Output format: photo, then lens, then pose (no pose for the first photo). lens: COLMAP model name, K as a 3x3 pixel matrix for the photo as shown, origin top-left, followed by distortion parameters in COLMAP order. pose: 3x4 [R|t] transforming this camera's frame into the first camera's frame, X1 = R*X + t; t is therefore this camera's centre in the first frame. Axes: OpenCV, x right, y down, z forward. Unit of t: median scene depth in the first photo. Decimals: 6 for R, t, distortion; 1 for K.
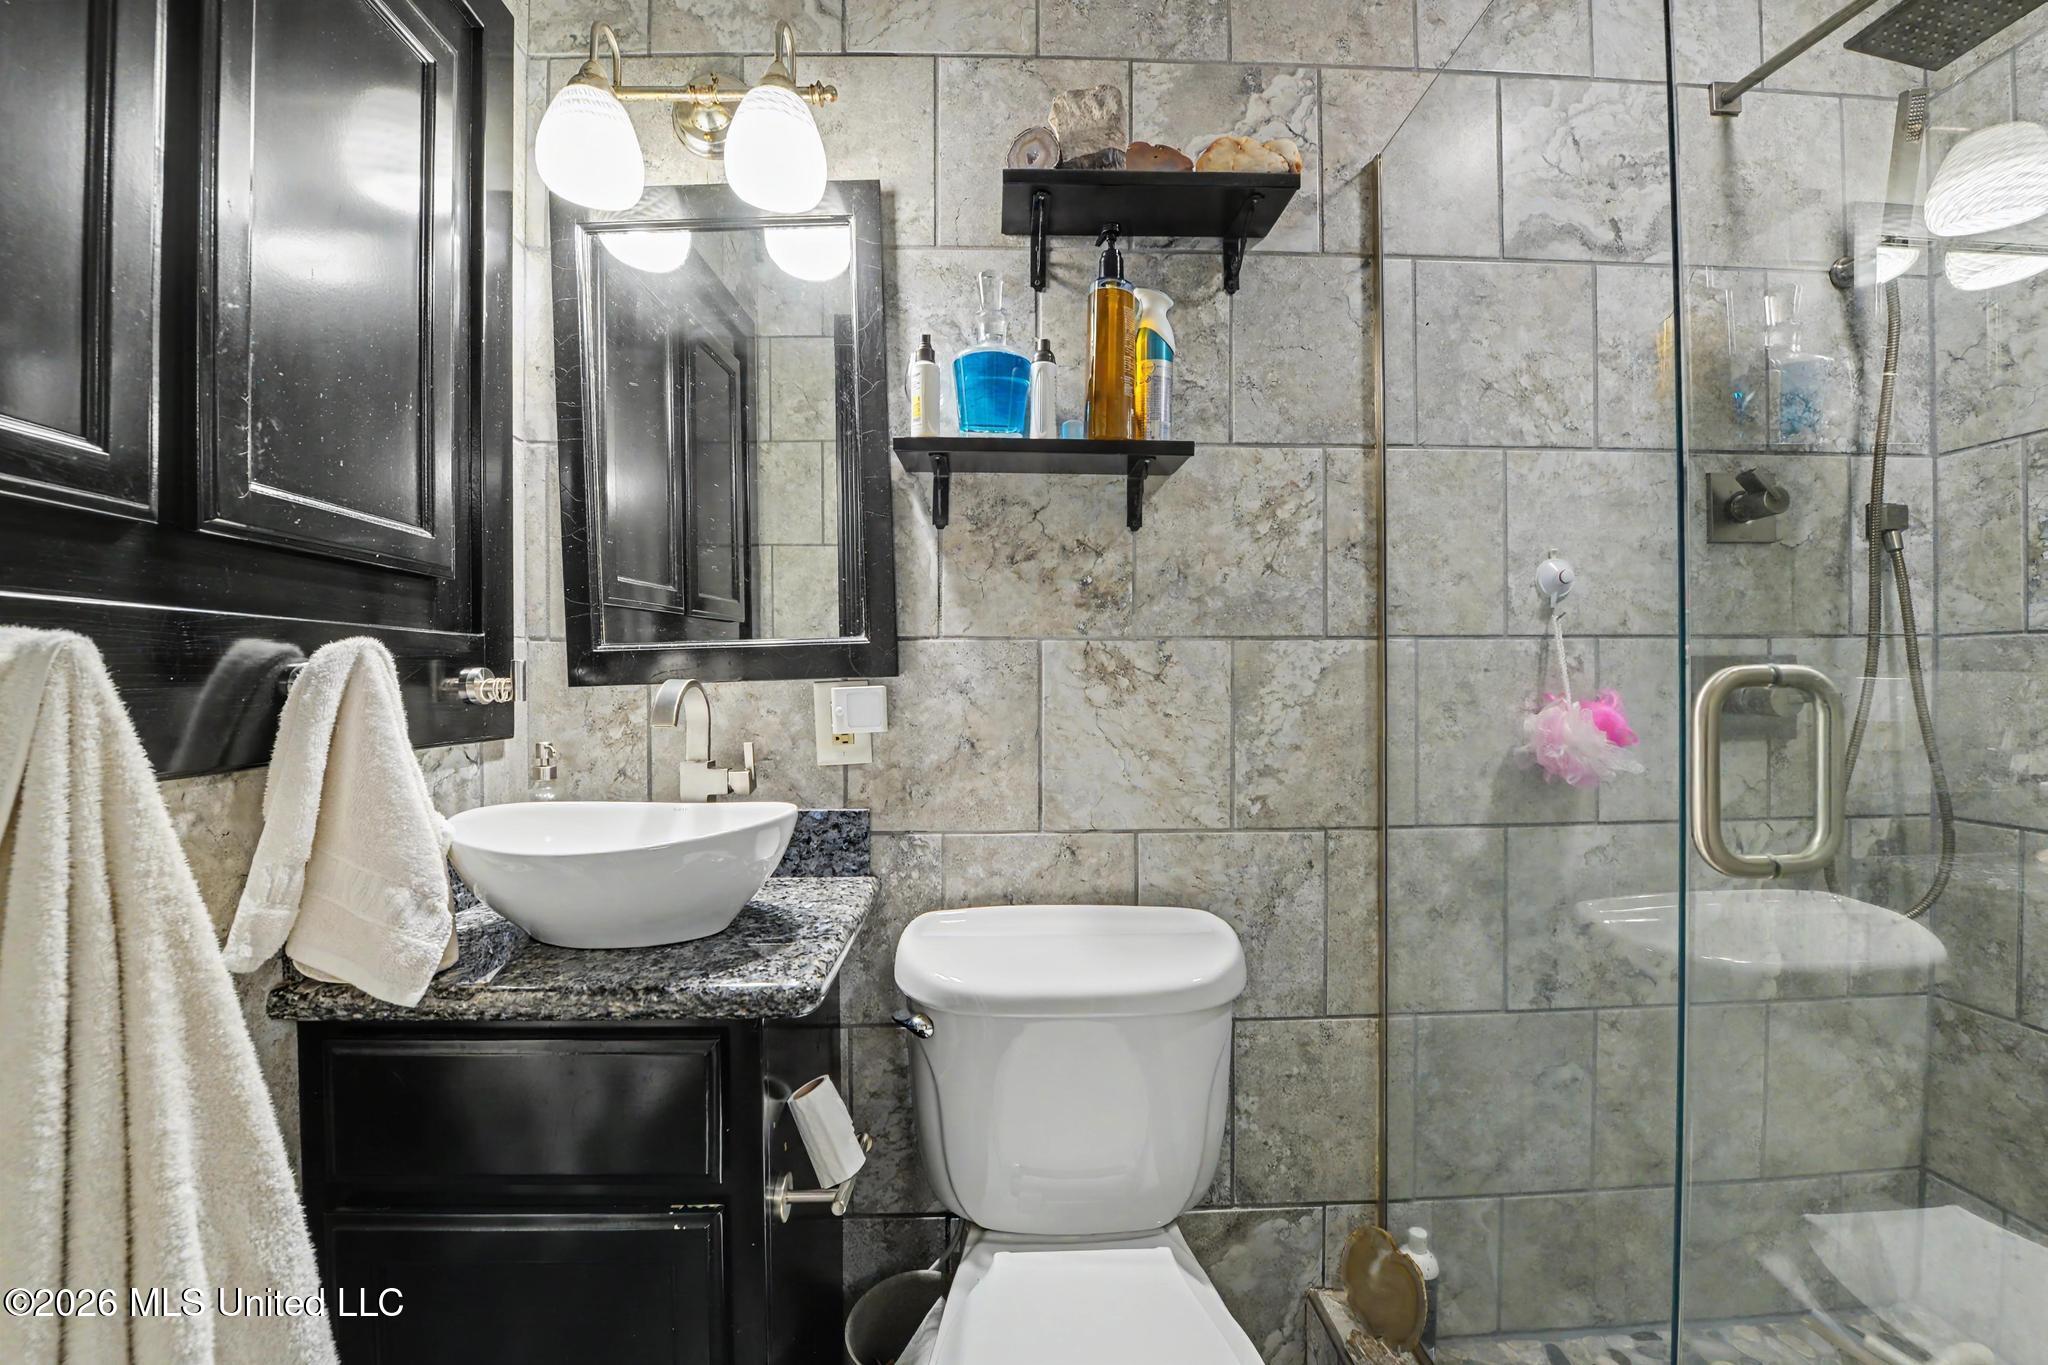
lens RADIAL K [[834.1, 0, 1021.4], [0, 834.1, 687.8], [0, 0, 1]] dist [-0.015068, -0.000234]
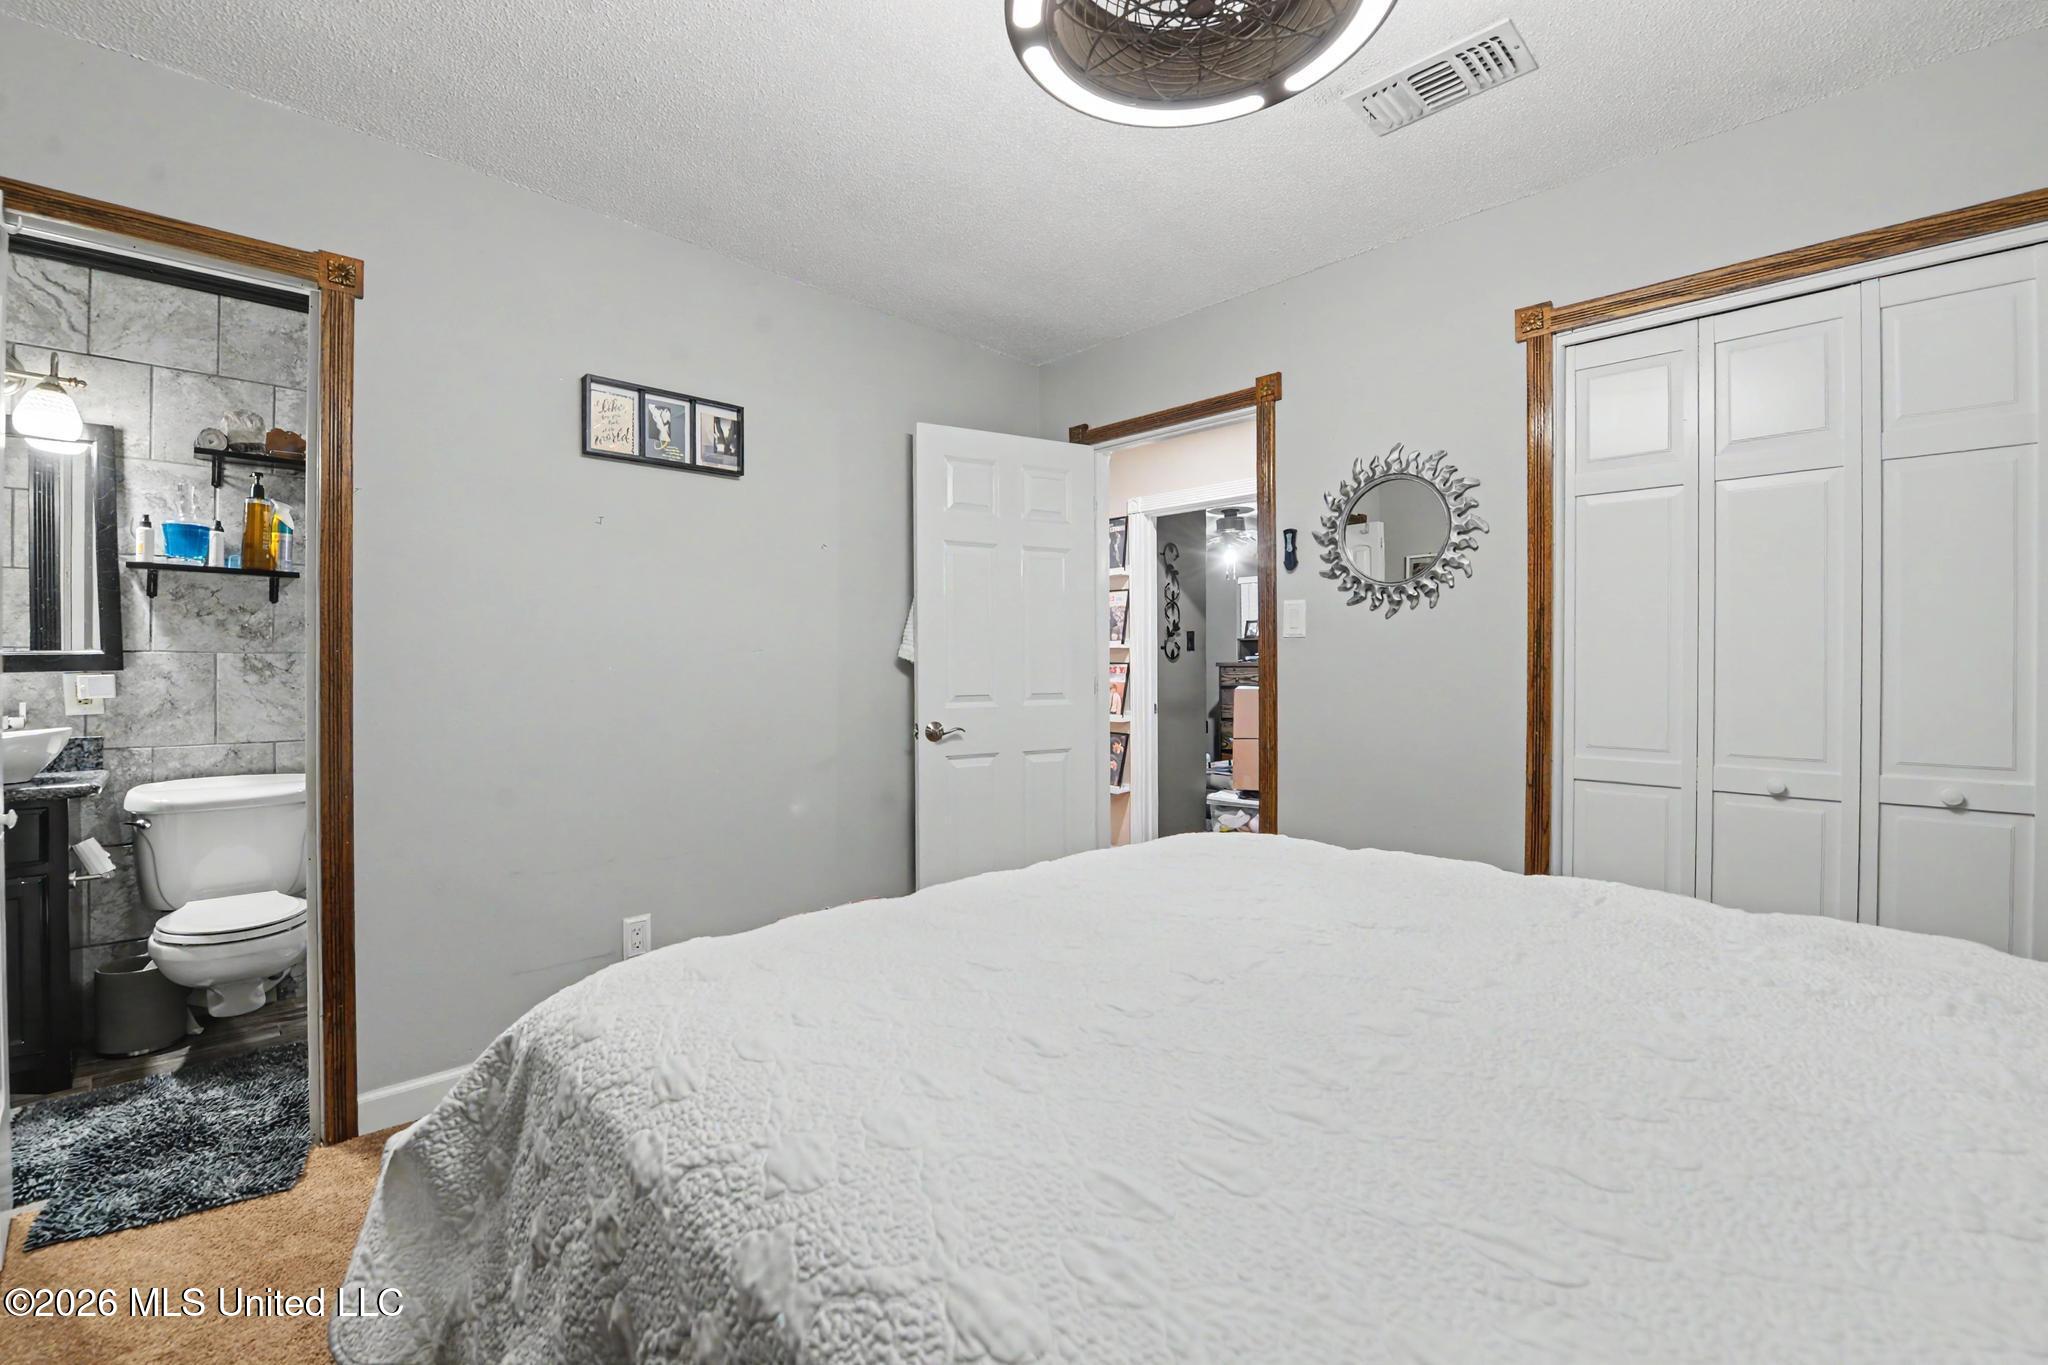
lens RADIAL K [[870.7, 0, 1022.7], [0, 870.7, 667.4], [0, 0, 1]] dist [-0.018806, -0.000732]
pose [[0.740365, 0.004431, 0.672190, 0.079327], [-0.007004, 0.999975, 0.001122, -0.037783], [-0.672168, -0.005539, 0.740378, -1.991913]]
